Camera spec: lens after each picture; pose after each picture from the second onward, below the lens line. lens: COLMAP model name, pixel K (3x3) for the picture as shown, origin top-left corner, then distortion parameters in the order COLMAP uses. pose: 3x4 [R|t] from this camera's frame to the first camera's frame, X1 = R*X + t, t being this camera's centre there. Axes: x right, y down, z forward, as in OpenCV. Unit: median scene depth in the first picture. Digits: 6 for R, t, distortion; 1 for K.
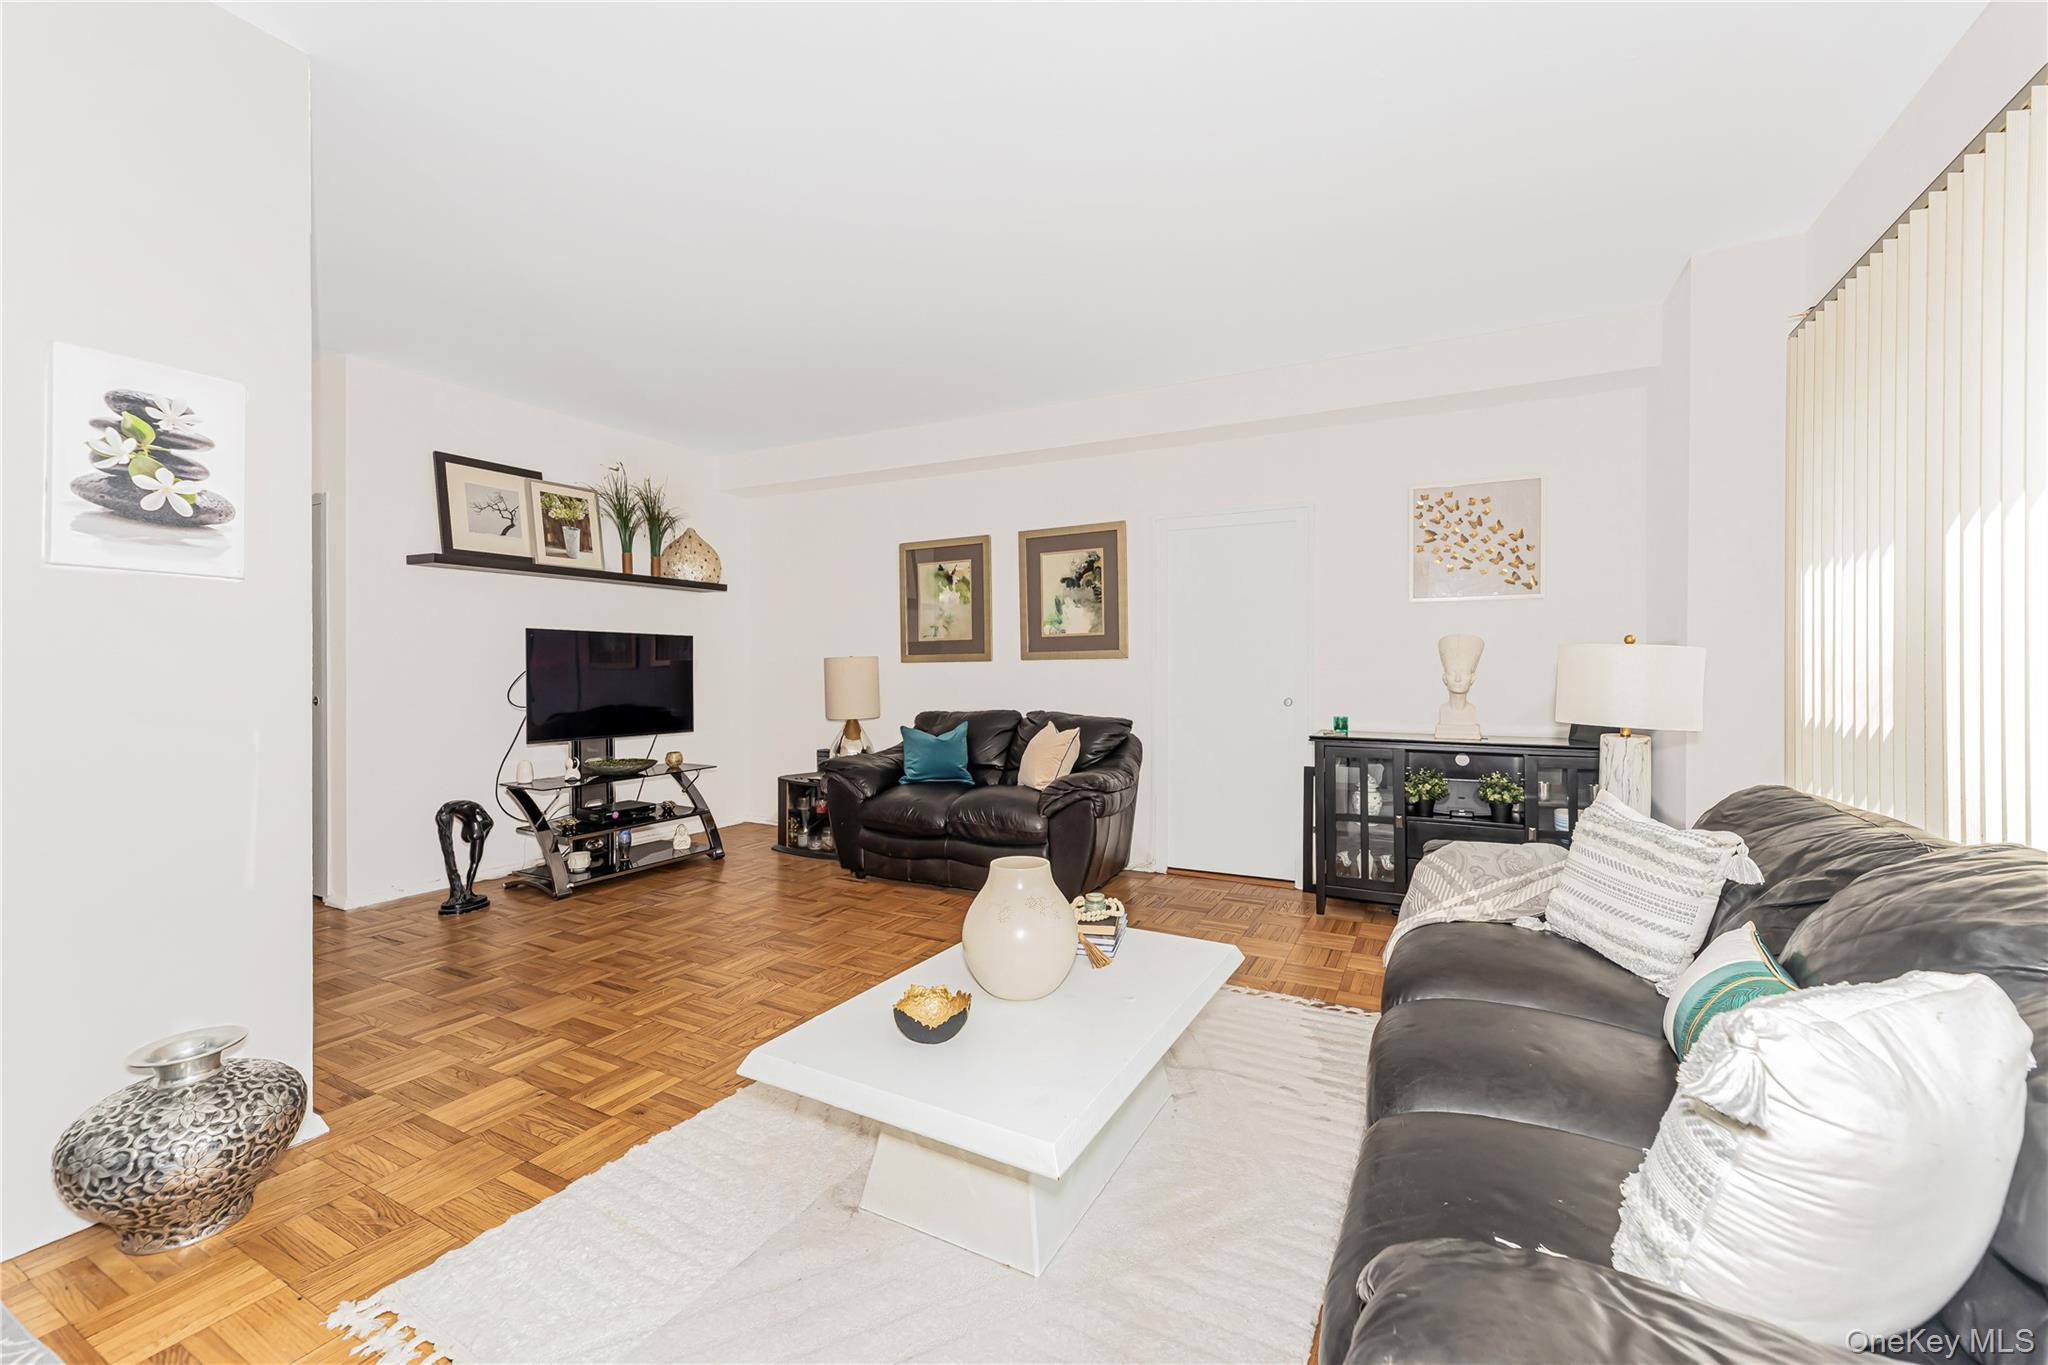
lens RADIAL K [[824.2, 0, 1024.0], [0, 824.2, 672.0], [0, 0, 1]] dist [-0.003246, 0.000011]
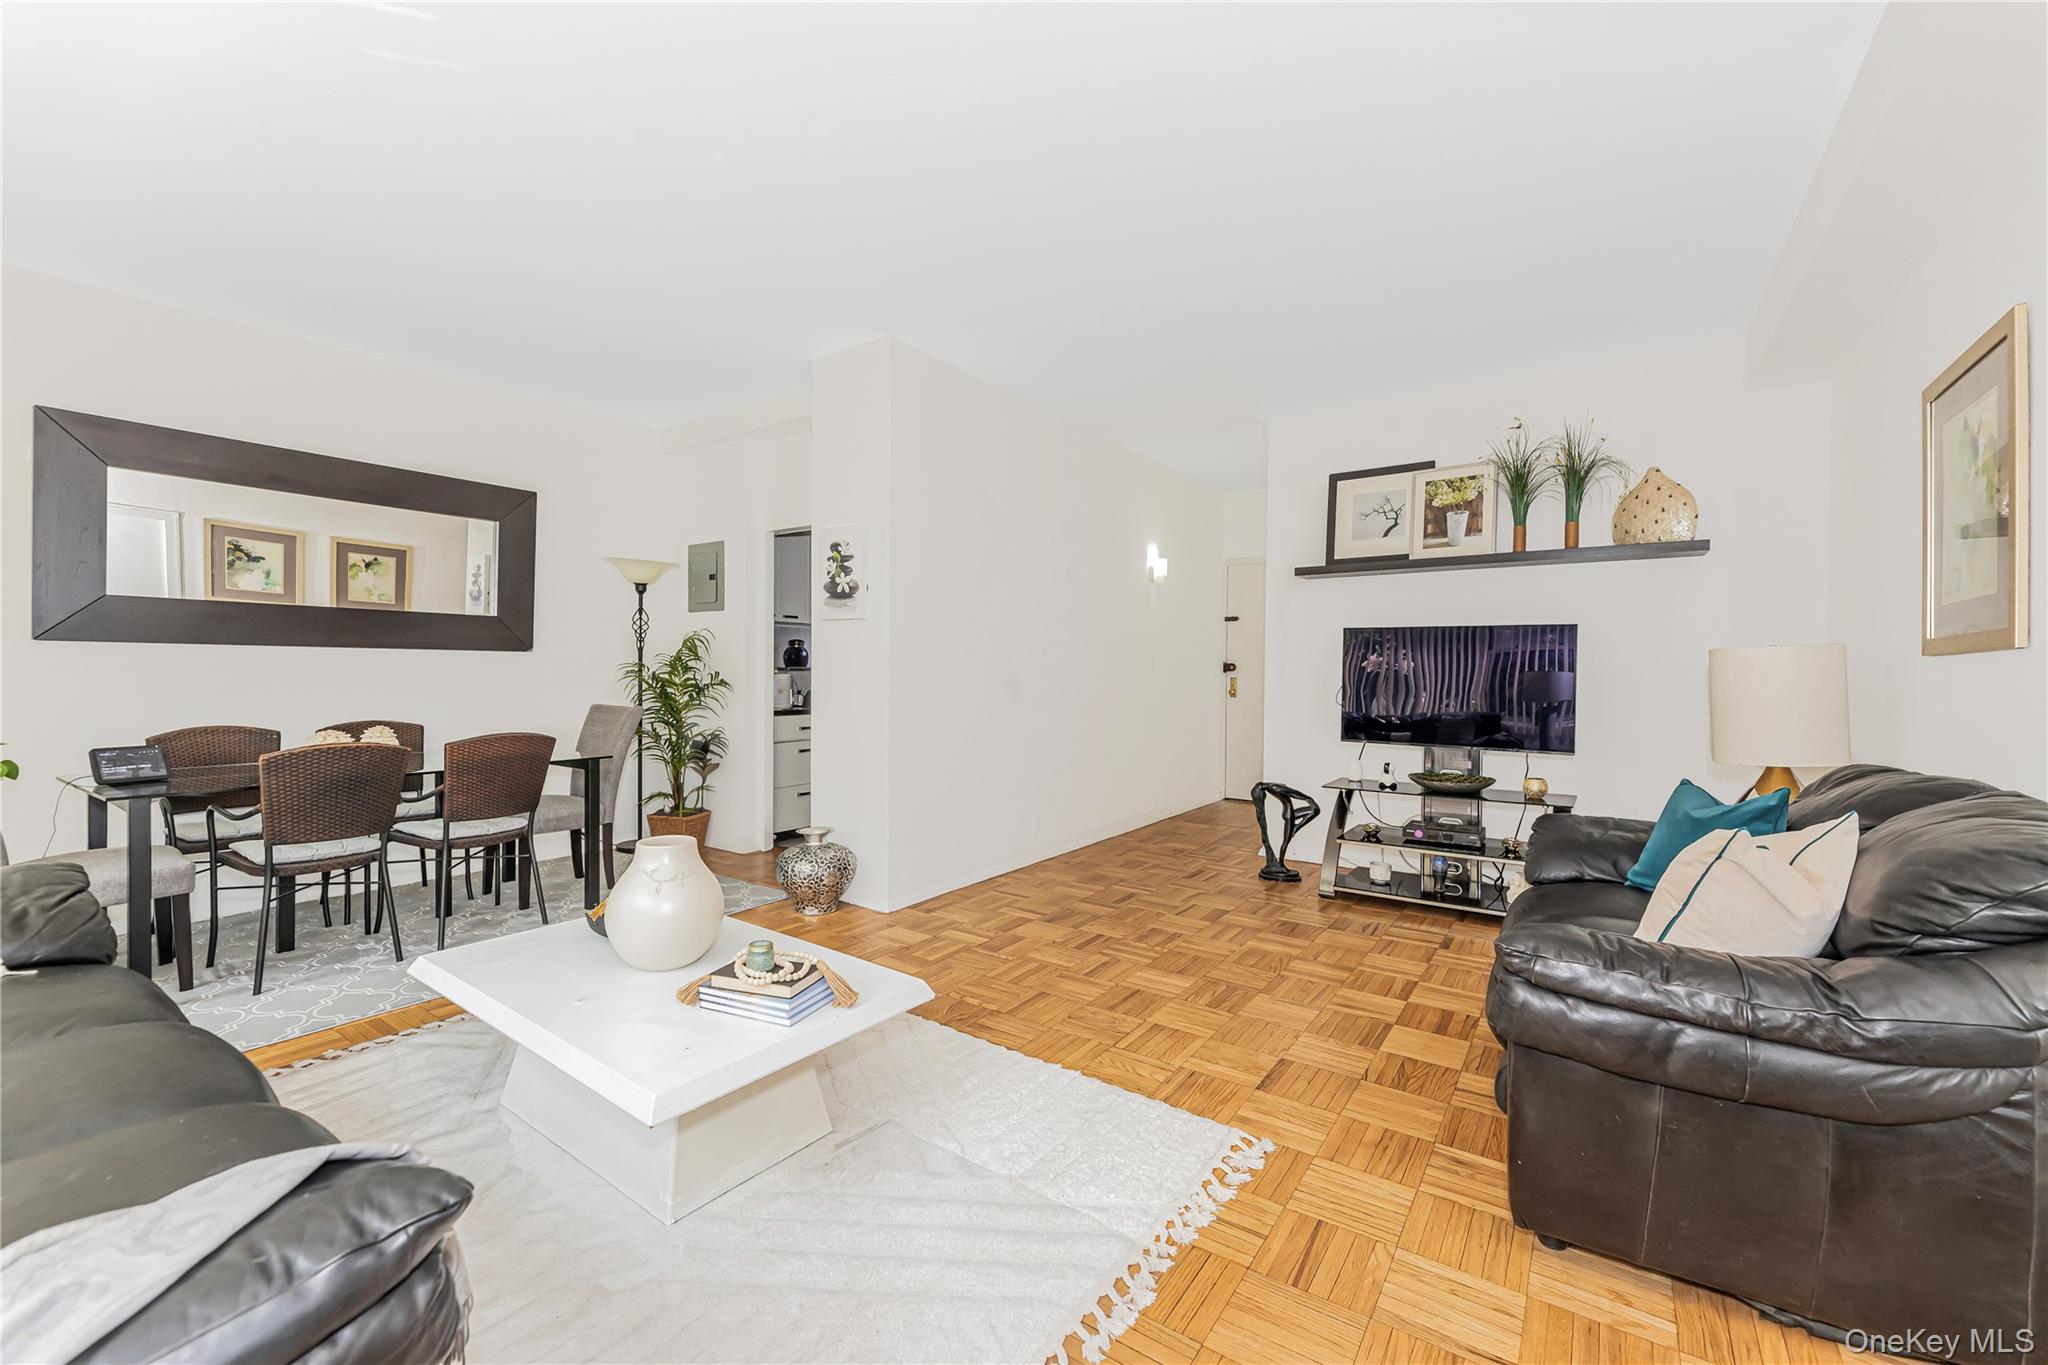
lens RADIAL K [[824.2, 0, 1024.0], [0, 824.2, 672.0], [0, 0, 1]] dist [-0.003246, 0.000011]
pose [[-0.117355, 0.003584, -0.993084, 0.452126], [-0.012494, 0.999909, 0.005086, 0.001368], [0.993011, 0.013004, -0.117300, 0.717914]]
